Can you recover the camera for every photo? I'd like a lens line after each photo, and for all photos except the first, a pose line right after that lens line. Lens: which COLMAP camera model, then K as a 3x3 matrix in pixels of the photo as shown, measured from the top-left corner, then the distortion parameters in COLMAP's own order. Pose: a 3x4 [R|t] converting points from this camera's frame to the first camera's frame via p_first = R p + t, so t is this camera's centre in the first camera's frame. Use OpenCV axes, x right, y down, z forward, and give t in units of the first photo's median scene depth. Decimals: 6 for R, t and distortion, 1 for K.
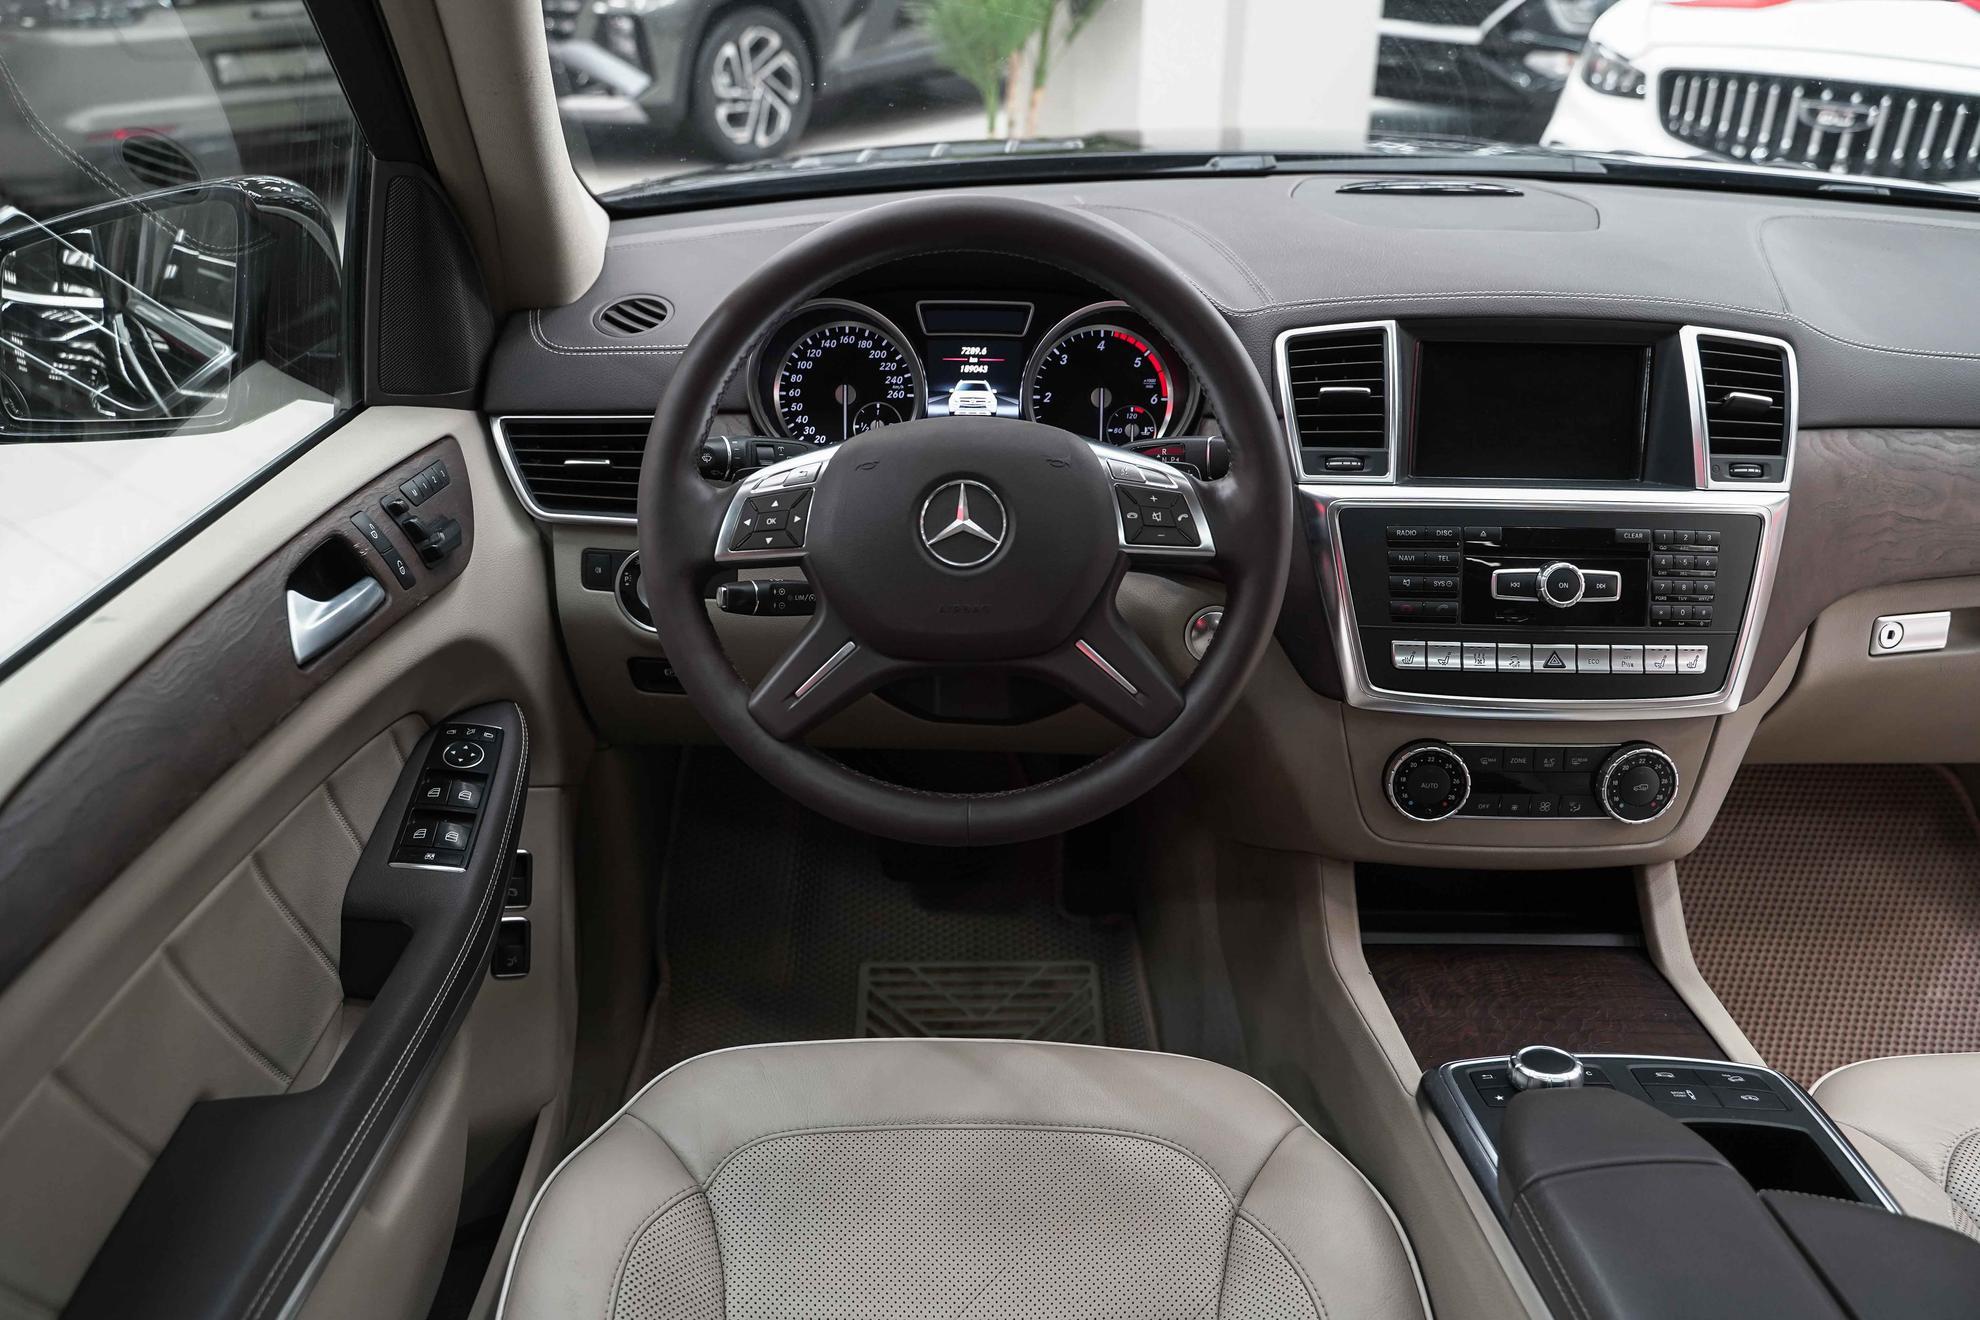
lens RADIAL K [[1589.0, 0, 1002.7], [0, 1589.0, 659.8], [0, 0, 1]] dist [-0.006801, 0.000838]
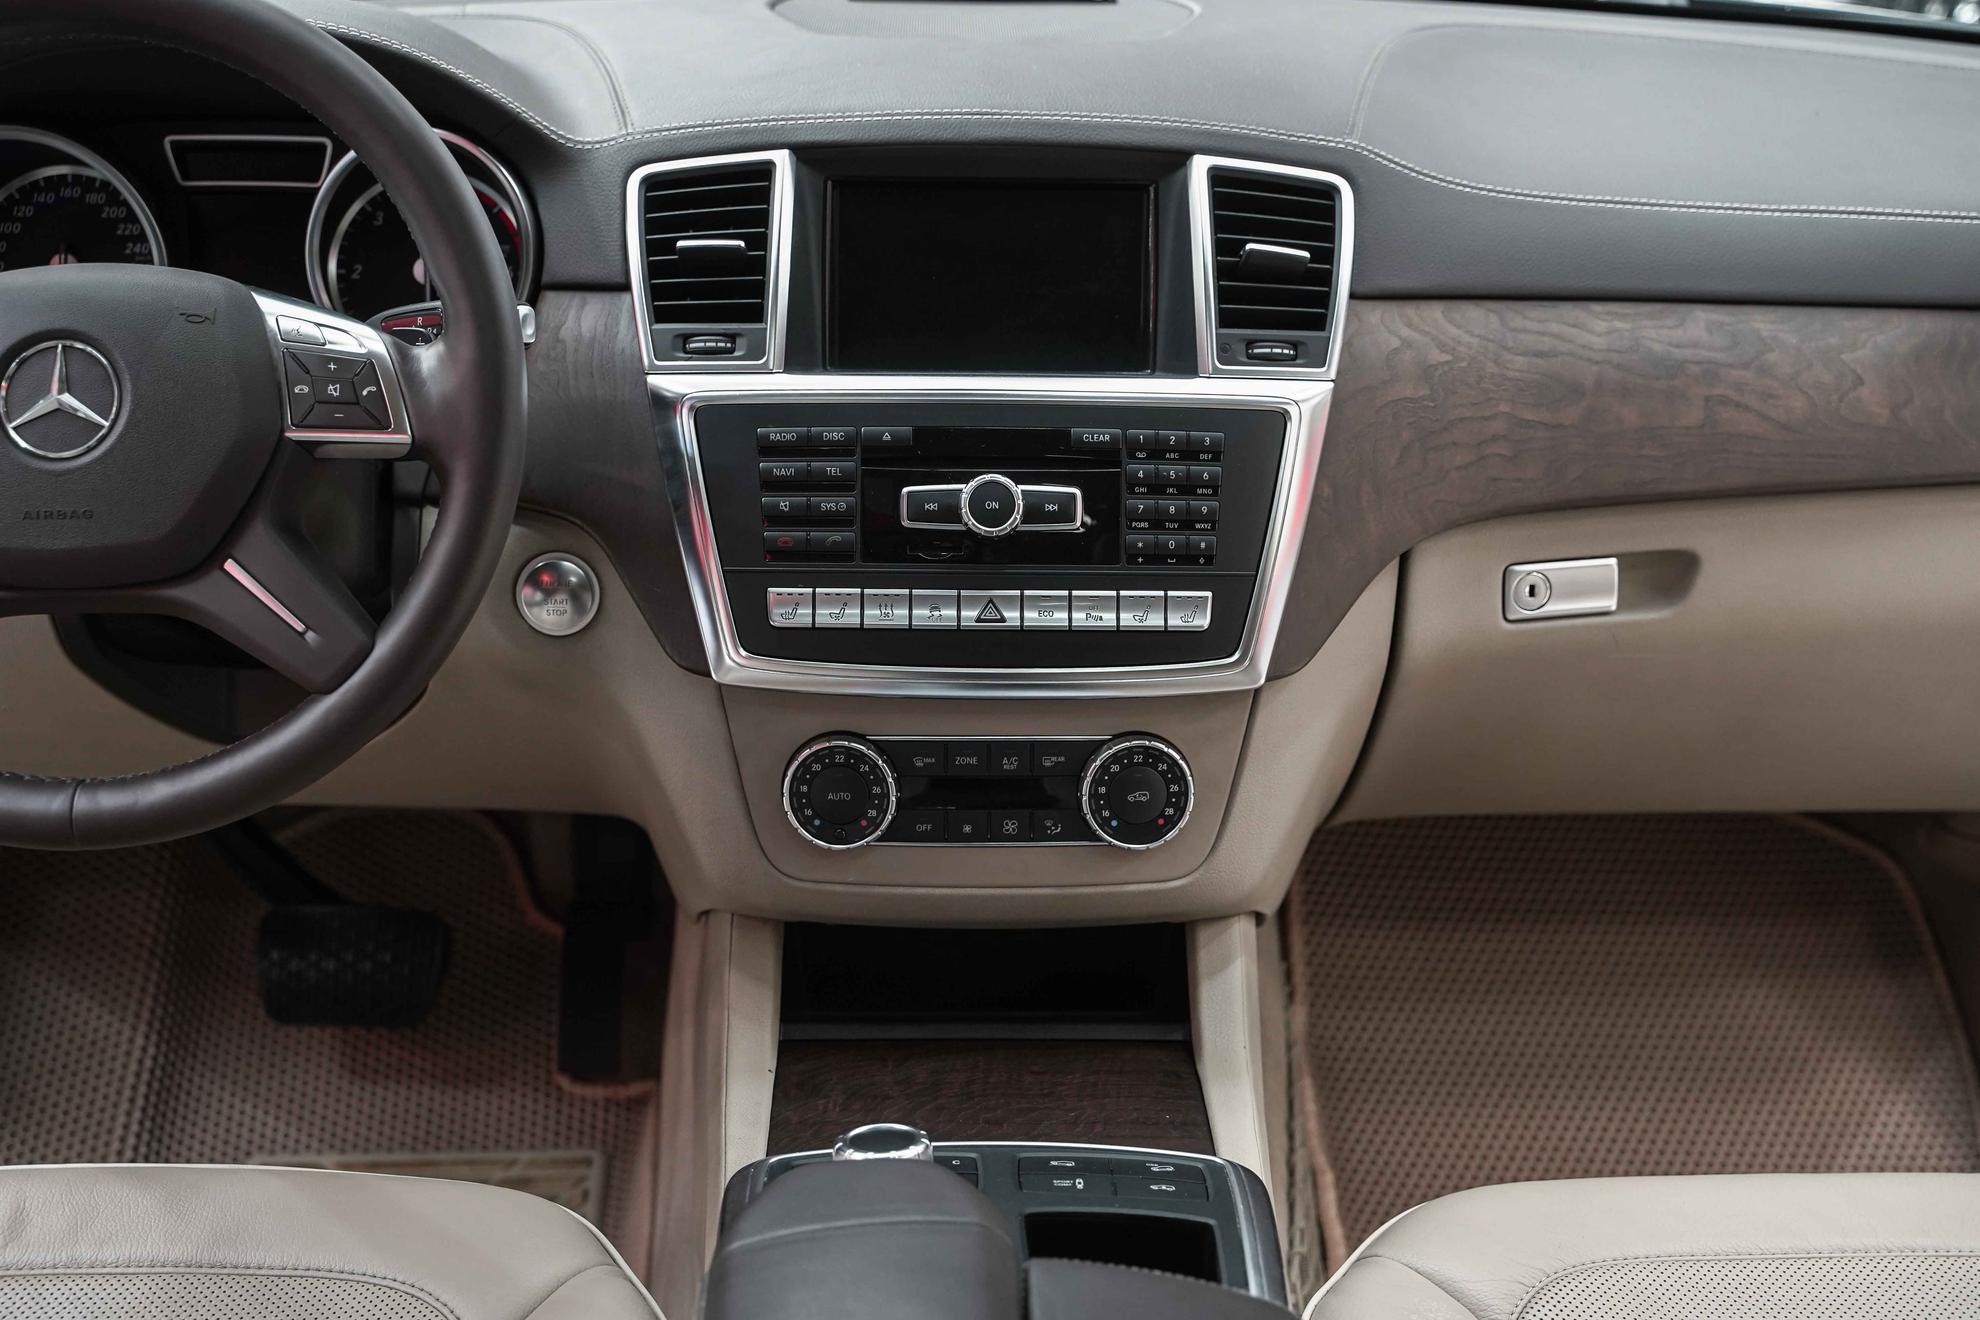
lens RADIAL K [[2600.9, 0, 995.2], [0, 2600.9, 666.8], [0, 0, 1]] dist [0.000649, -0.017561]
pose [[0.999799, -0.008321, 0.018266, 0.313419], [0.009631, 0.997297, -0.072836, 0.105298], [-0.017610, 0.072998, 0.997177, -0.158203]]
